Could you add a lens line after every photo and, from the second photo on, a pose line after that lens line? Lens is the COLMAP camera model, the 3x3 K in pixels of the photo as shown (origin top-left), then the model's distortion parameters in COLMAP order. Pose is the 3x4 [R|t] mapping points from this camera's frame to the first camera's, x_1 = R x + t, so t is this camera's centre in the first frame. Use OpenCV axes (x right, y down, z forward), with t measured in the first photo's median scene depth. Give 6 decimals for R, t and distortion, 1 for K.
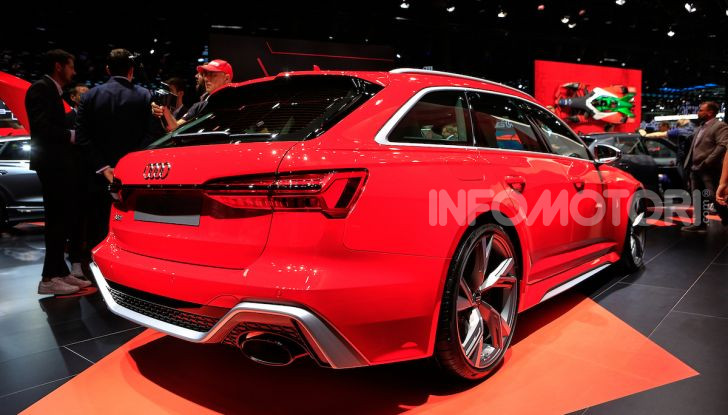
lens RADIAL K [[576.3, 0, 364.0], [0, 576.3, 207.5], [0, 0, 1]] dist [-0.010217, -0.002971]
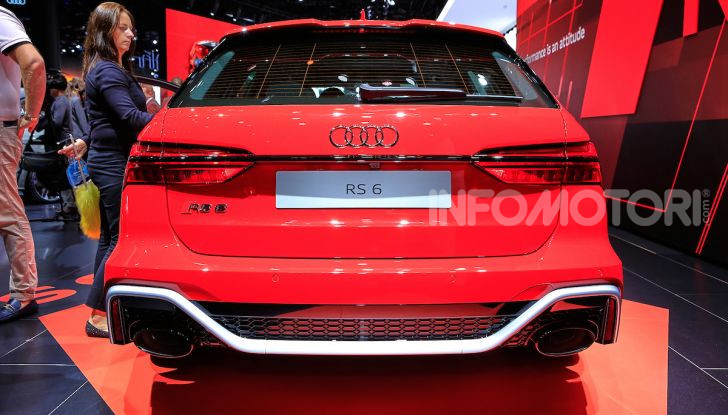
lens RADIAL K [[704.2, 0, 364.0], [0, 704.2, 207.5], [0, 0, 1]] dist [0.004942, 0.002982]
pose [[0.806852, -0.038447, 0.589501, -0.686659], [0.023092, 0.999170, 0.033561, -0.001718], [-0.590302, -0.013466, 0.807070, 0.179871]]
